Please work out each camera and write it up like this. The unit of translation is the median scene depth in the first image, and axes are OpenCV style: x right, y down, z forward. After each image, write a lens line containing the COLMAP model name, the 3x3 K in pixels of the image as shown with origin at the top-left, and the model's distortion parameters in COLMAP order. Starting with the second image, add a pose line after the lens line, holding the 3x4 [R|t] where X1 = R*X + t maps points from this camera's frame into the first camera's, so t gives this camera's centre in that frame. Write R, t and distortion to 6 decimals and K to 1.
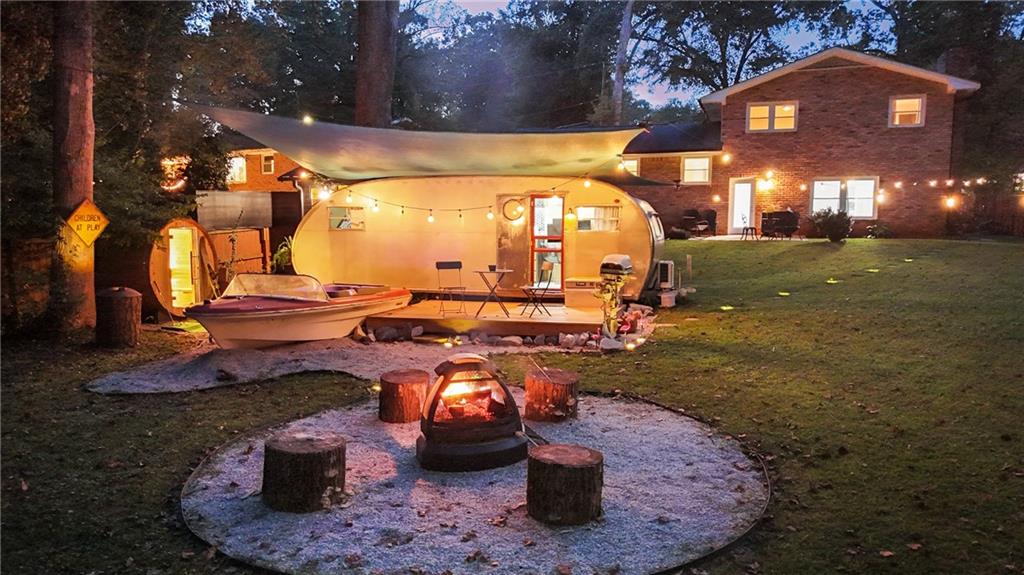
lens RADIAL K [[752.6, 0, 512.0], [0, 752.6, 287.5], [0, 0, 1]] dist [0.068763, -0.058047]
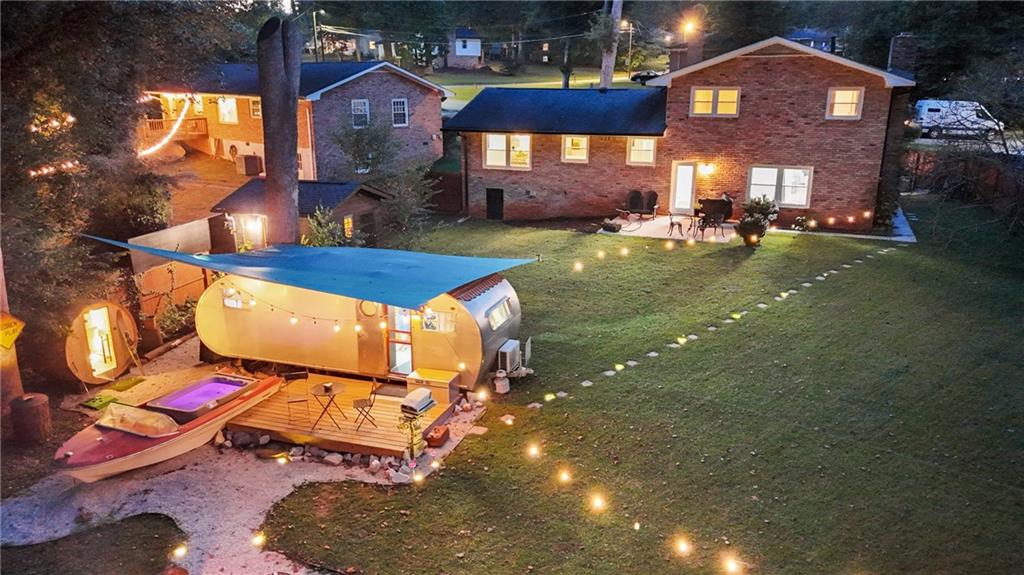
lens RADIAL K [[752.6, 0, 512.0], [0, 752.6, 287.5], [0, 0, 1]] dist [0.068763, -0.058047]
pose [[0.997522, 0.014940, -0.068754, 0.150703], [-0.001678, 0.981968, 0.189038, -0.177590], [0.070339, -0.188454, 0.979560, -0.053245]]
